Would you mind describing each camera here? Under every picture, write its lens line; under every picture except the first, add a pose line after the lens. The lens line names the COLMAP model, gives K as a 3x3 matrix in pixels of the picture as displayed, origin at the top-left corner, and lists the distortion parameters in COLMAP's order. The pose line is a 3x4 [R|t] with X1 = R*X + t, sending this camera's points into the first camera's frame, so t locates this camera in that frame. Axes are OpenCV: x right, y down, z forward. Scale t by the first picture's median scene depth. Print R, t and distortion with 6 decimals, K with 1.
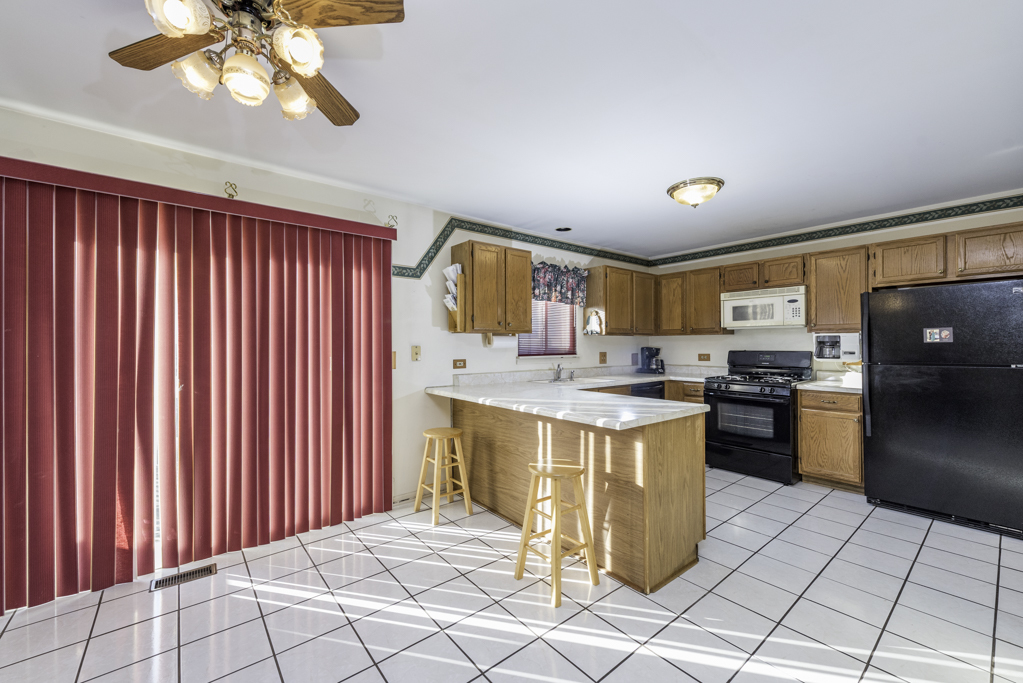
lens RADIAL K [[406.5, 0, 502.3], [0, 406.5, 343.1], [0, 0, 1]] dist [0.001418, 0.000253]
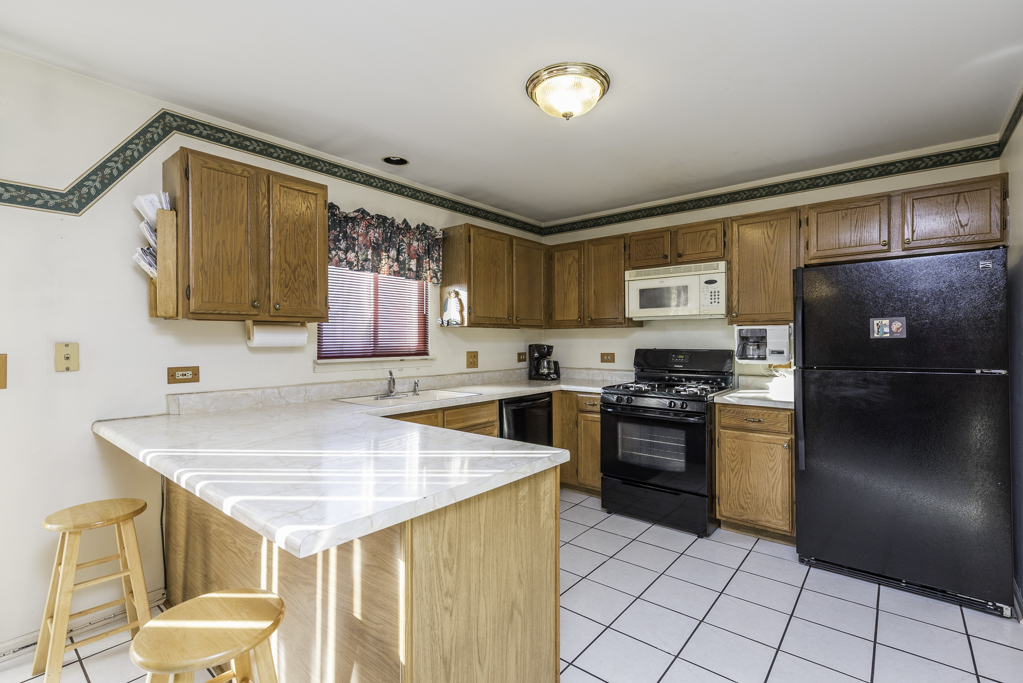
lens RADIAL K [[466.3, 0, 520.6], [0, 466.3, 342.0], [0, 0, 1]] dist [0.001376, 0.000000]
pose [[0.975903, 0.000615, 0.218203, 0.199085], [-0.002136, 0.999975, 0.006736, 0.000754], [-0.218194, -0.007040, 0.975880, 0.257475]]
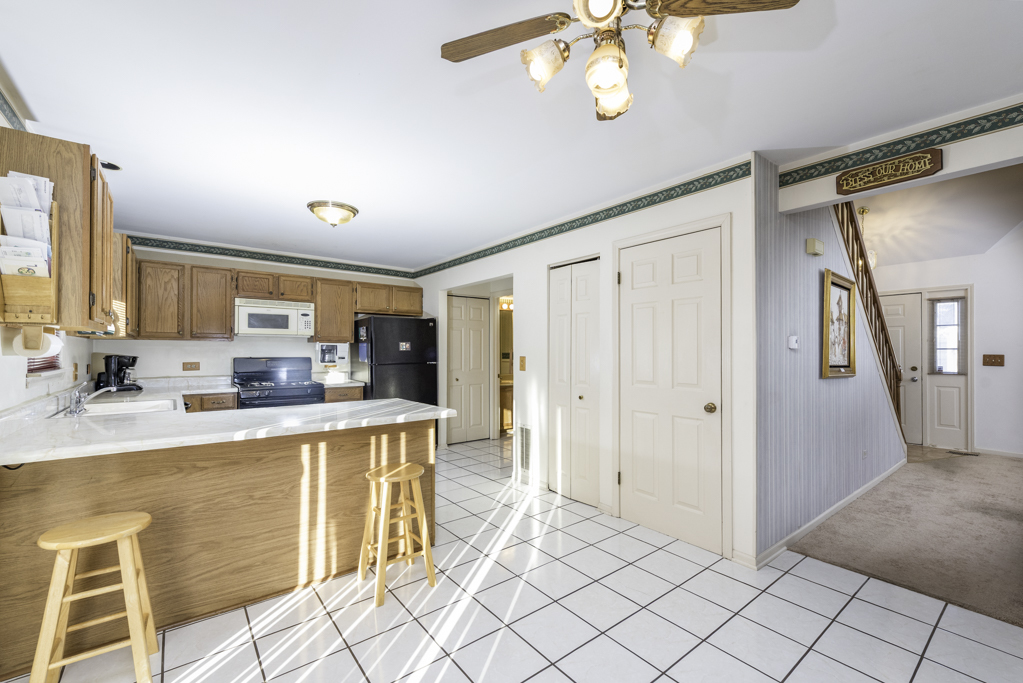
lens RADIAL K [[428.5, 0, 510.1], [0, 428.5, 346.4], [0, 0, 1]] dist [0.001531, 0.000171]
pose [[0.003912, 0.015650, 0.999870, -0.544641], [-0.004423, 0.999868, -0.015633, 0.005259], [-0.999983, -0.004361, 0.003981, 0.412826]]
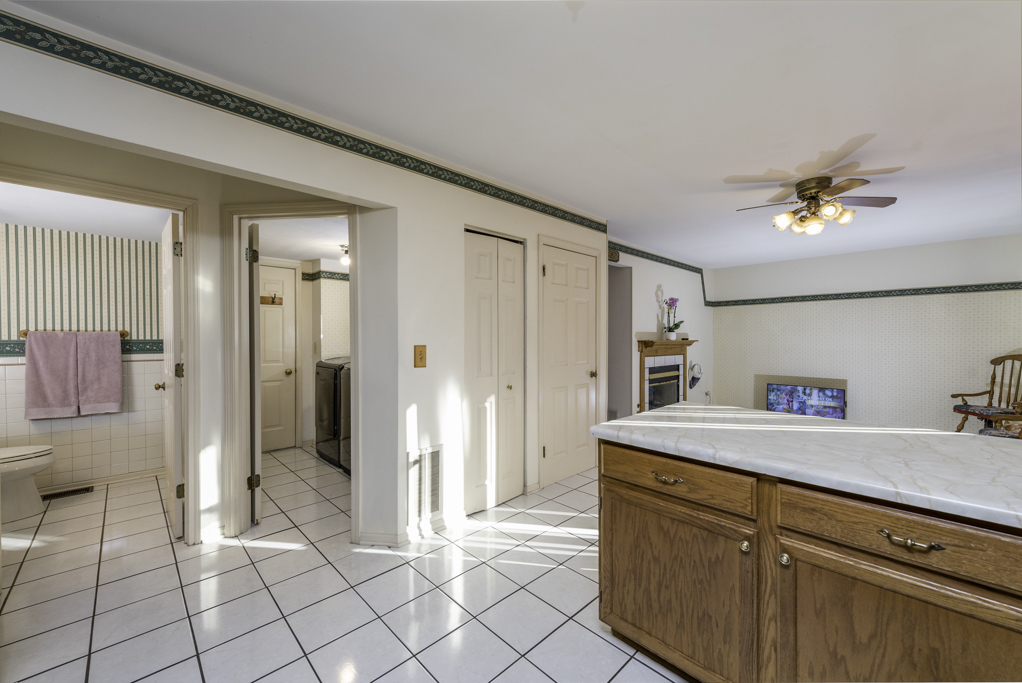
lens RADIAL K [[394.4, 0, 513.8], [0, 394.4, 341.1], [0, 0, 1]] dist [-0.001755, -0.000138]
pose [[-0.994962, 0.005439, -0.100103, 0.456676], [0.004802, 0.999967, 0.006604, 0.003978], [0.100135, 0.006090, -0.994955, 1.050869]]
